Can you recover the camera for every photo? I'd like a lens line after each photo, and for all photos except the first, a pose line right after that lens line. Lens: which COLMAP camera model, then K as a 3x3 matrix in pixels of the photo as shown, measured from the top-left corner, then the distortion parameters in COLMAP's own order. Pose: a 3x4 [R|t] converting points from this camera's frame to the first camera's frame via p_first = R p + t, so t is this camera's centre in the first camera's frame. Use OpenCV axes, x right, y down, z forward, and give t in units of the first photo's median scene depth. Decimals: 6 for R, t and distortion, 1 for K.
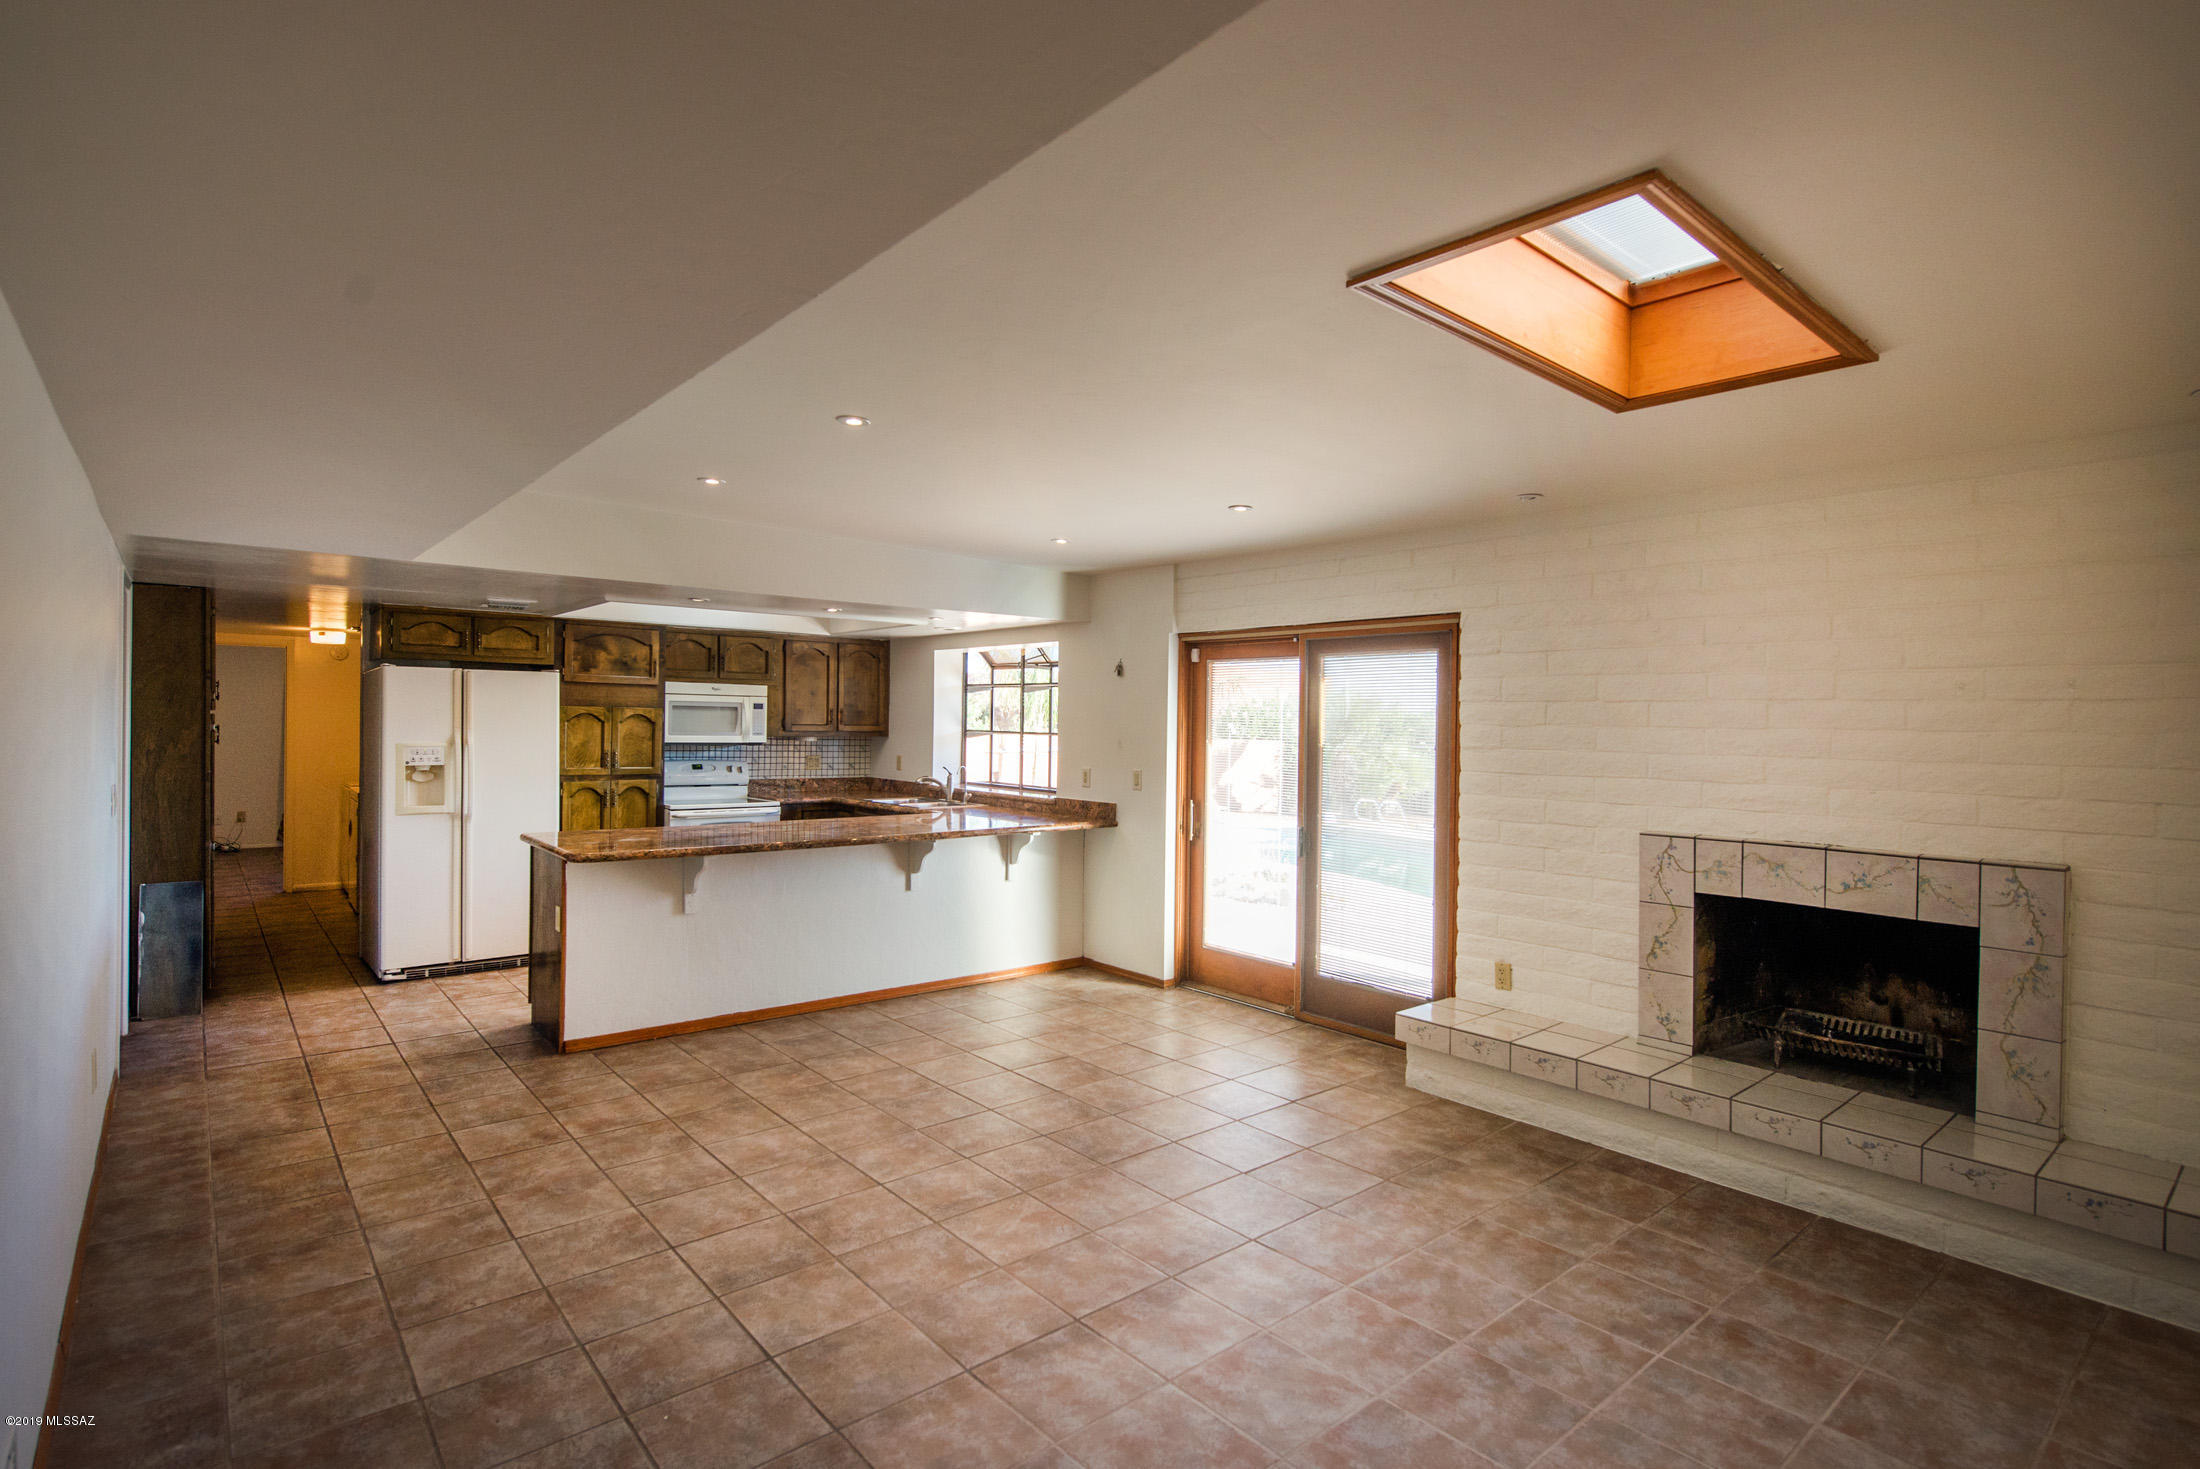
lens RADIAL K [[1062.6, 0, 1098.3], [0, 1062.6, 731.1], [0, 0, 1]] dist [-0.001916, -0.000057]
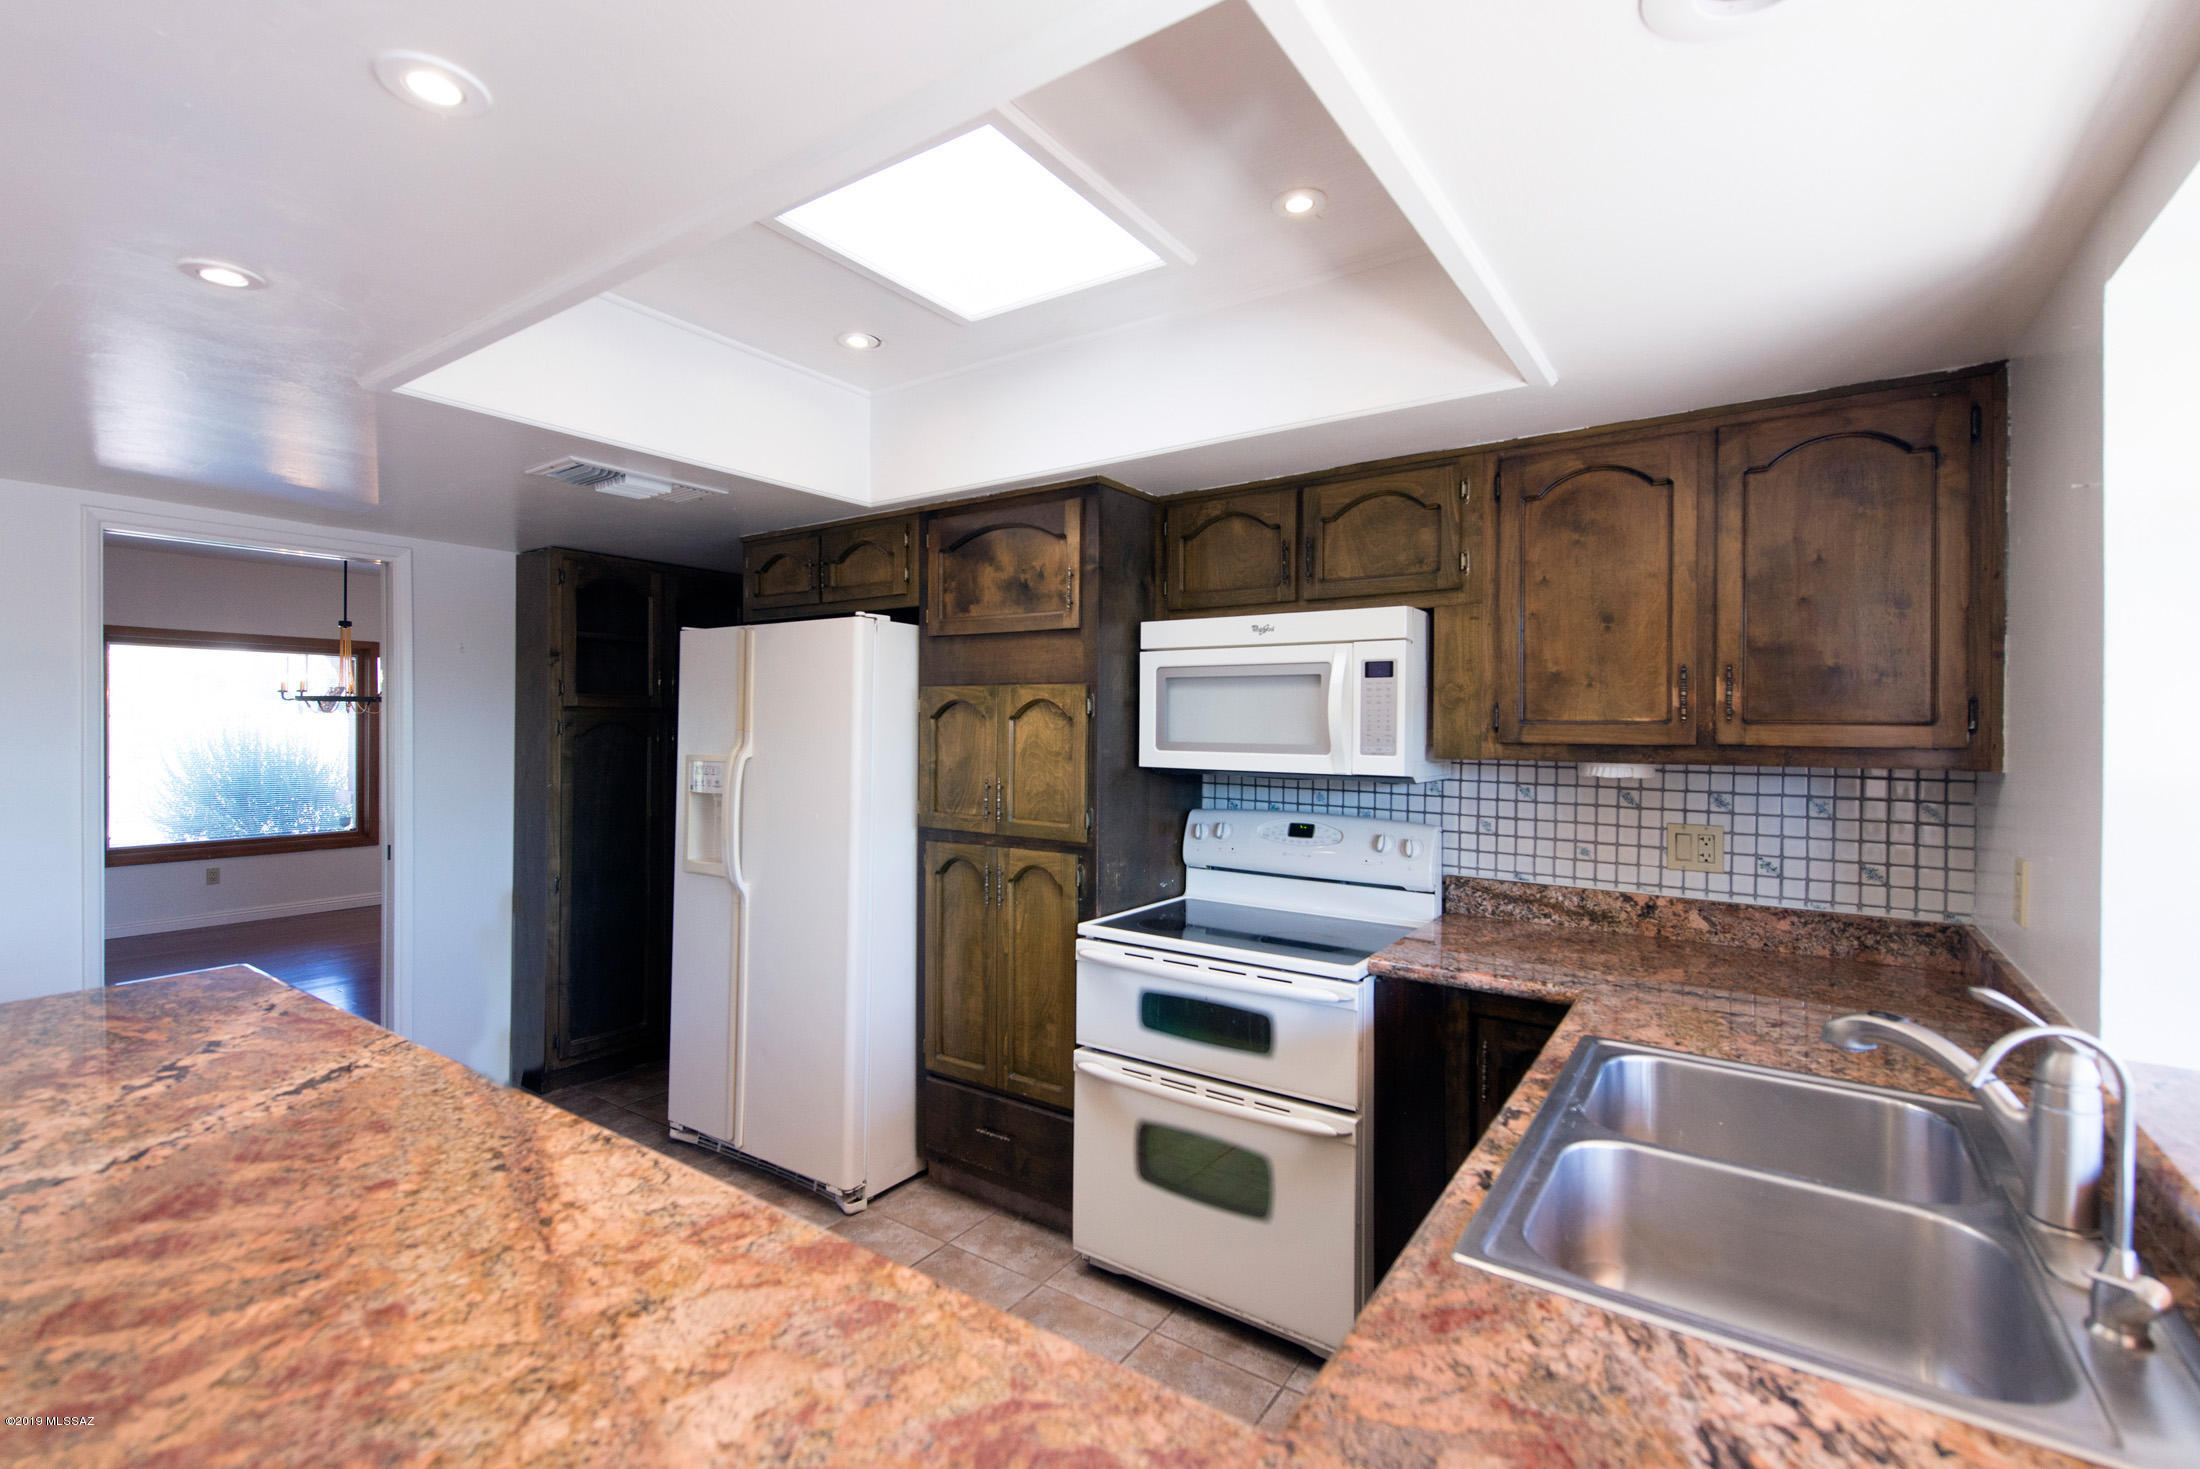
lens RADIAL K [[974.6, 0, 1098.4], [0, 974.6, 723.6], [0, 0, 1]] dist [0.004736, 0.000177]
pose [[0.250071, -0.012878, -0.968142, -0.043203], [-0.008152, 0.999848, -0.015405, -0.000236], [0.968193, 0.011744, 0.249928, 0.906462]]
